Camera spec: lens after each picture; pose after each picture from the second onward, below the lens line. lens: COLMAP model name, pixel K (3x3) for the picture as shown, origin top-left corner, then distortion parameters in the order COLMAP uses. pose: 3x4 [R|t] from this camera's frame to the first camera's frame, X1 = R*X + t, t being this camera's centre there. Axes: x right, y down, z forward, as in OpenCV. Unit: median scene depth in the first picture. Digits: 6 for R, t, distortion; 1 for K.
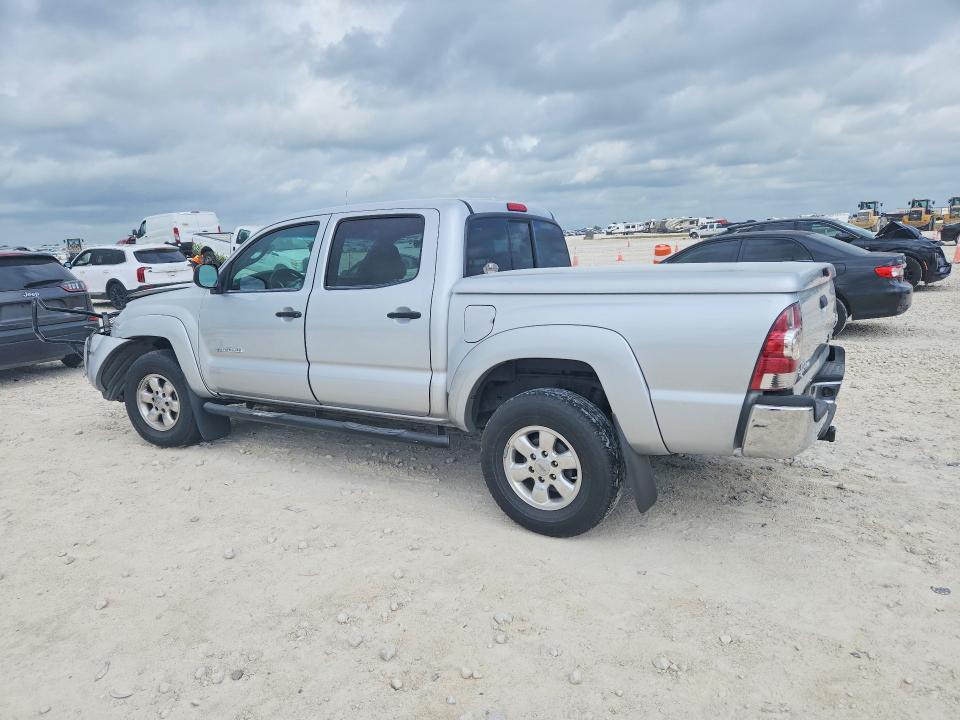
lens RADIAL K [[651.1, 0, 476.7], [0, 651.1, 358.9], [0, 0, 1]] dist [0.066684, -0.059894]
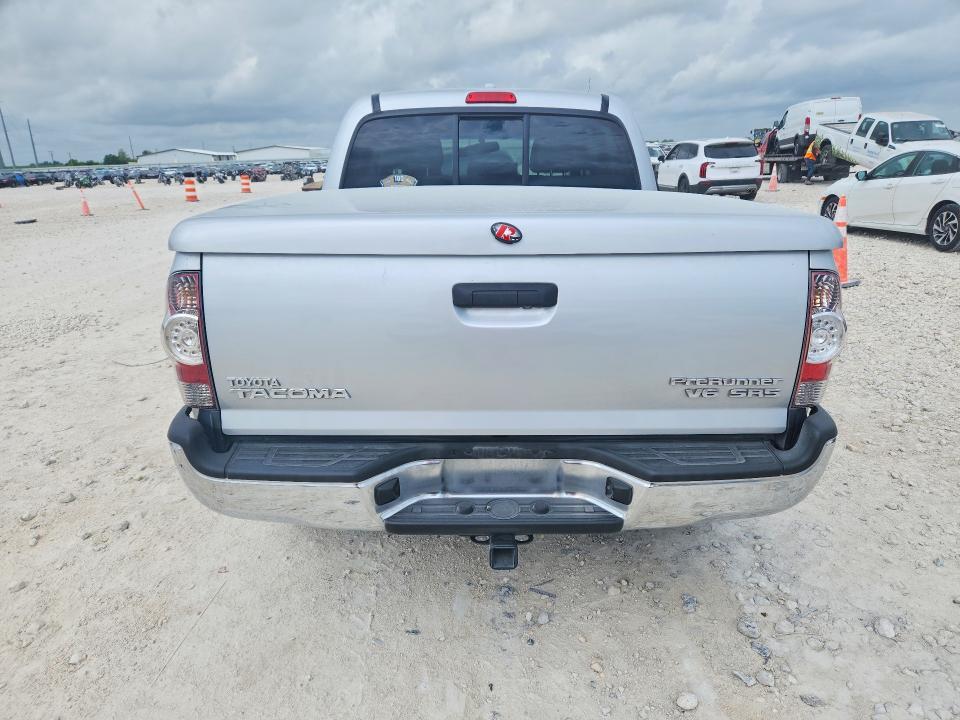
lens RADIAL K [[651.1, 0, 476.7], [0, 651.1, 358.9], [0, 0, 1]] dist [0.066684, -0.059894]
pose [[0.539633, 0.270218, -0.797357, 0.184581], [-0.143932, 0.962760, 0.228862, -0.029688], [0.829506, -0.008736, 0.558430, 0.147042]]
